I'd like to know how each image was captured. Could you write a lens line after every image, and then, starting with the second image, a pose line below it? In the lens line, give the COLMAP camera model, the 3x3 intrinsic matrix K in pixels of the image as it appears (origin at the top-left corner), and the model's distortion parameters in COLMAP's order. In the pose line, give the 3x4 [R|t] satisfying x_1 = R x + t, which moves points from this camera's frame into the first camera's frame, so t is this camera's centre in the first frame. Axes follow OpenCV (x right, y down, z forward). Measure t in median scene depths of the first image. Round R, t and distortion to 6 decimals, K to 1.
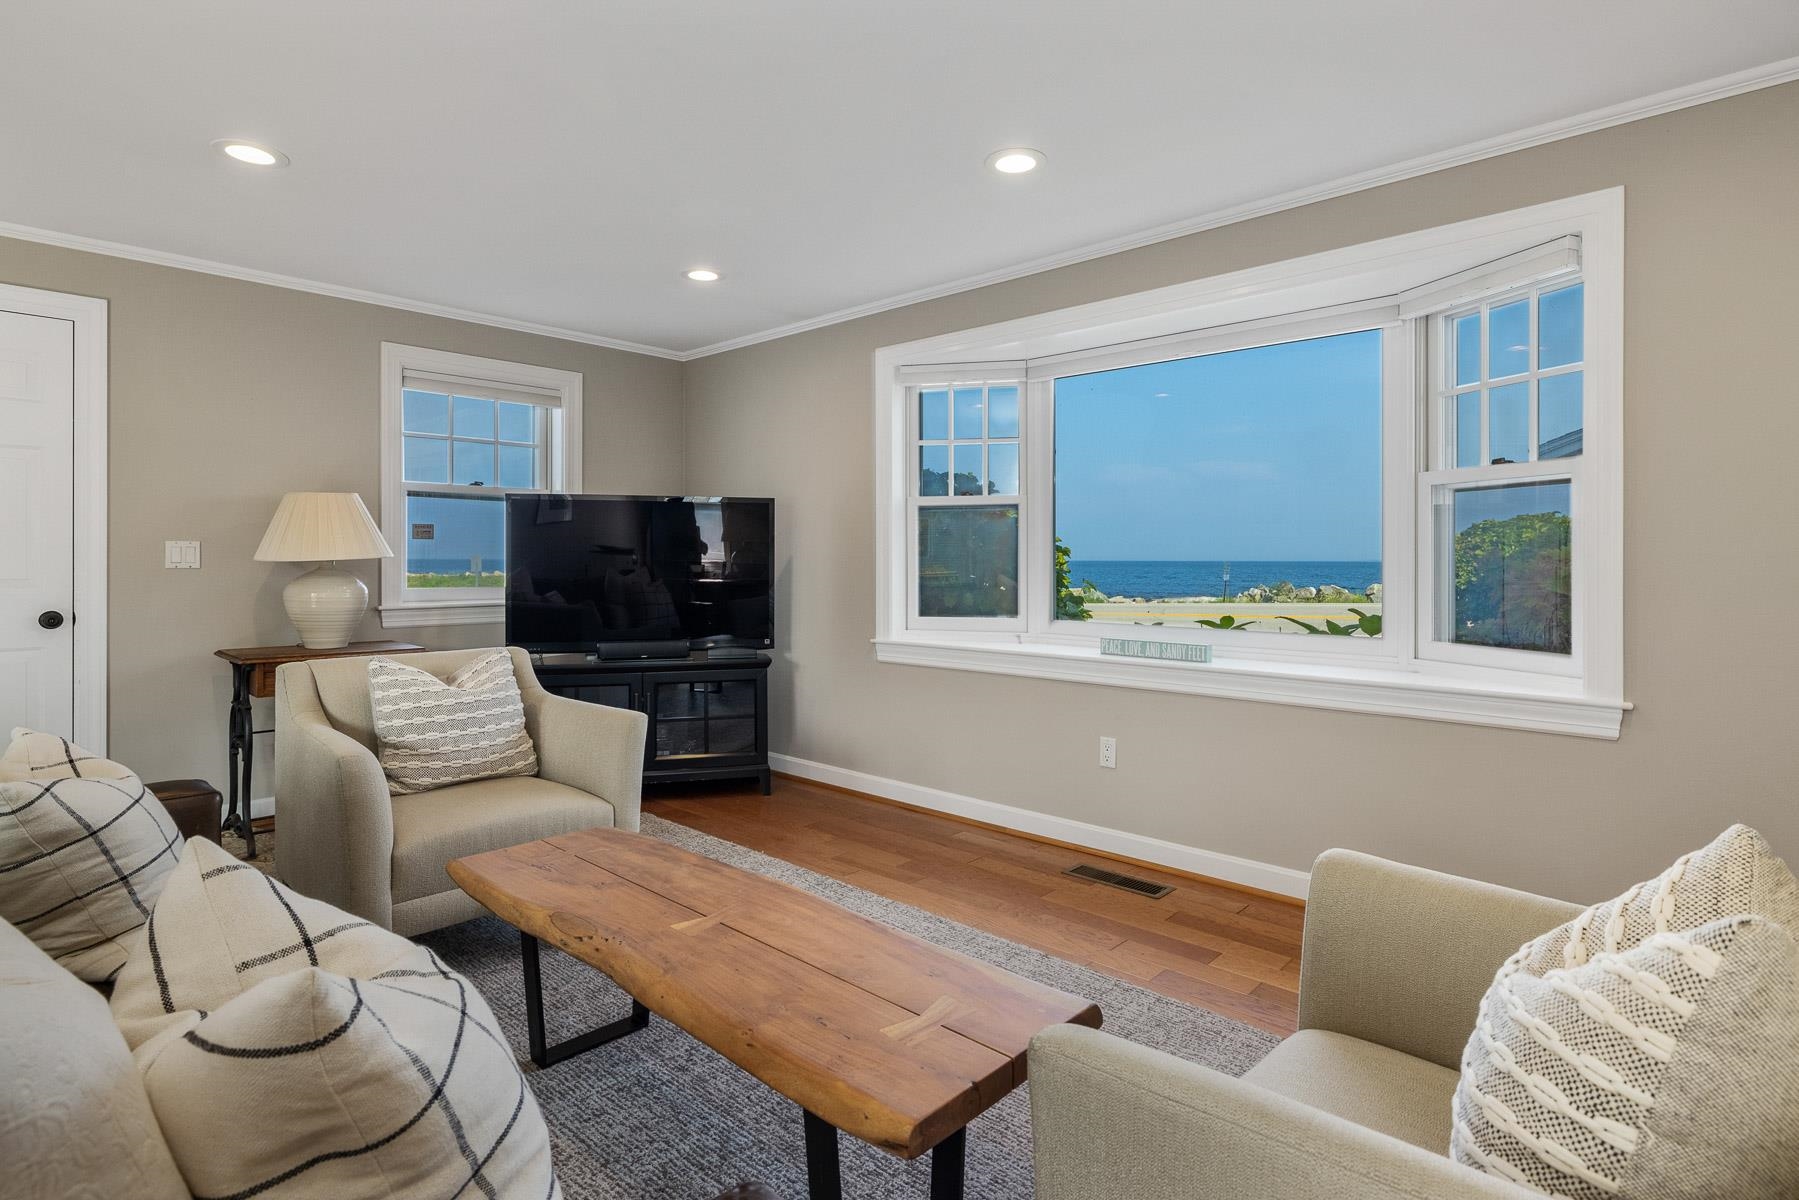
lens RADIAL K [[916.7, 0, 900.8], [0, 916.7, 560.0], [0, 0, 1]] dist [0.001111, 0.000036]
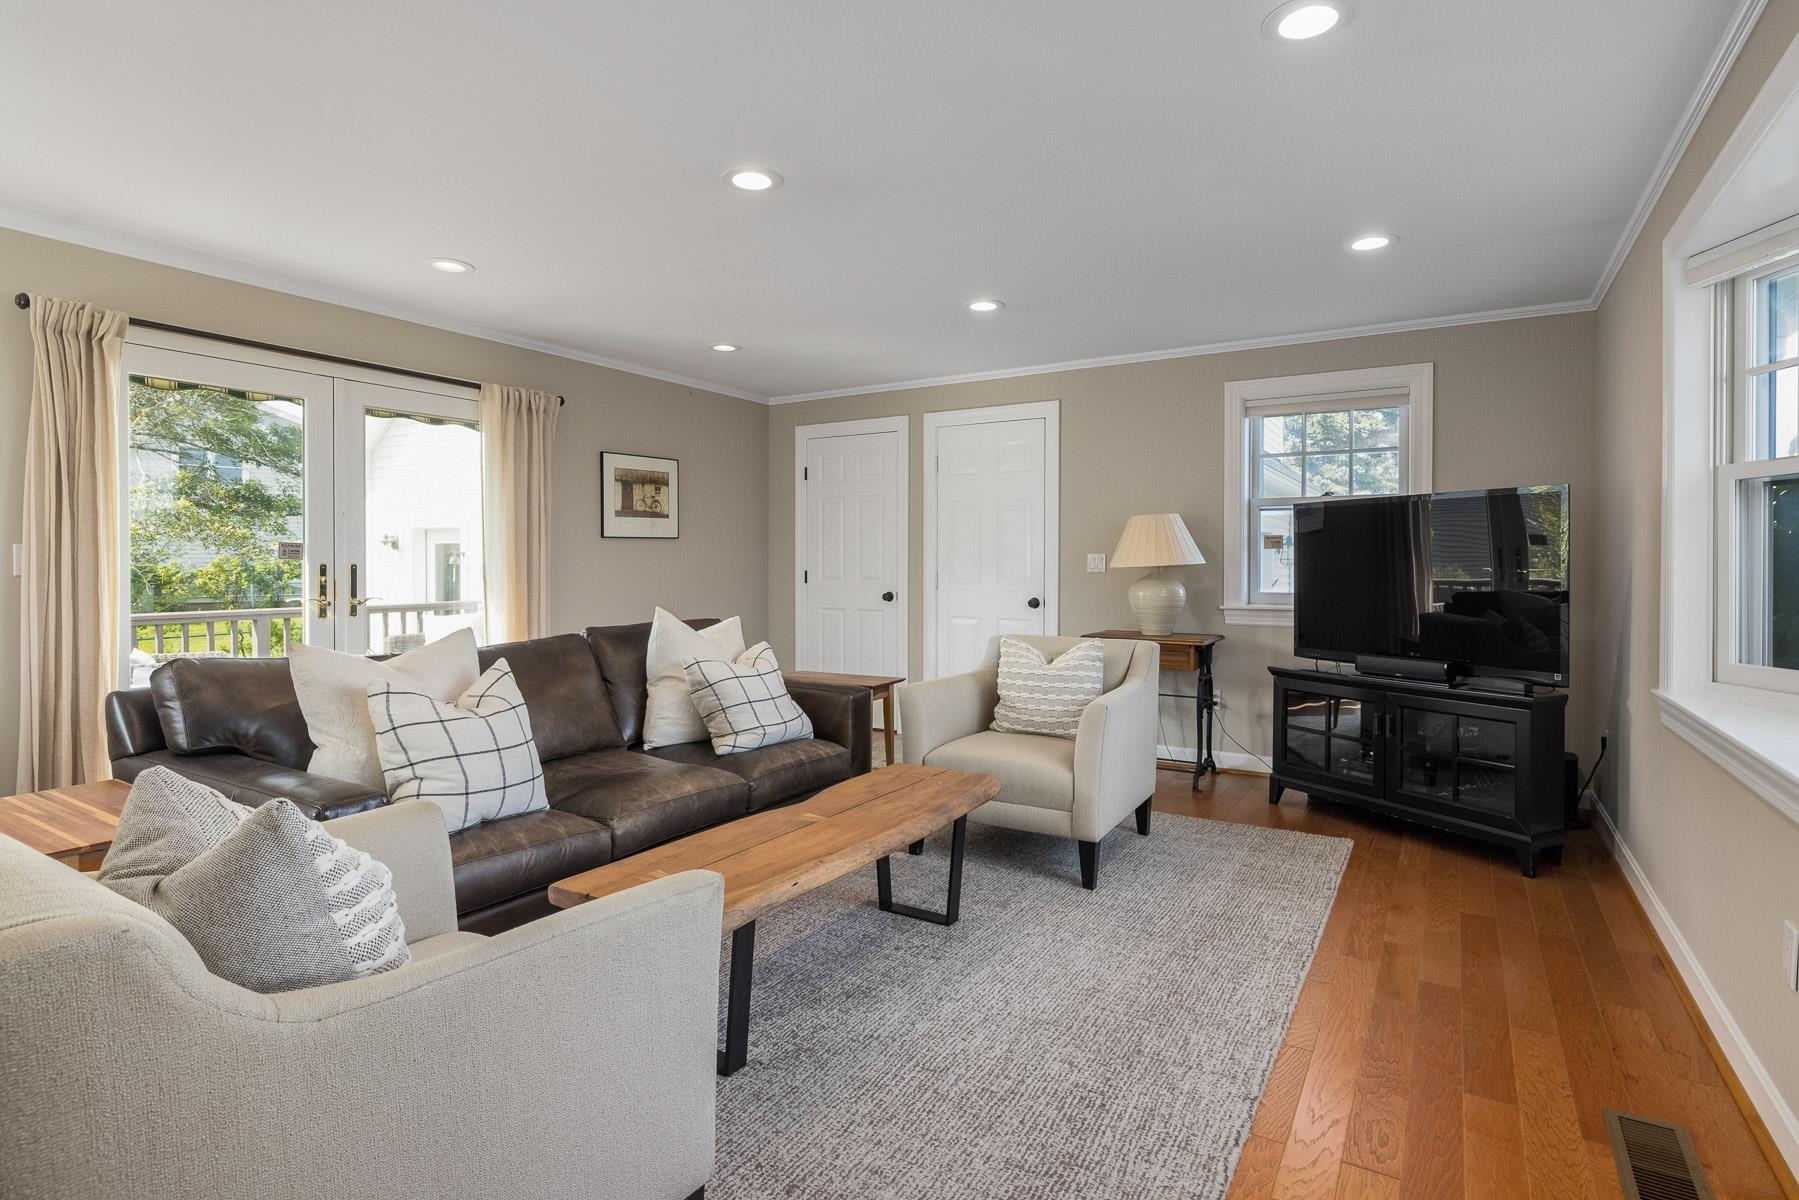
lens RADIAL K [[916.7, 0, 900.8], [0, 916.7, 560.0], [0, 0, 1]] dist [0.001111, 0.000036]
pose [[0.203534, -0.006251, -0.979048, 0.624587], [-0.001735, 0.999976, -0.006746, -0.000043], [0.979066, 0.003072, 0.203518, 0.428348]]
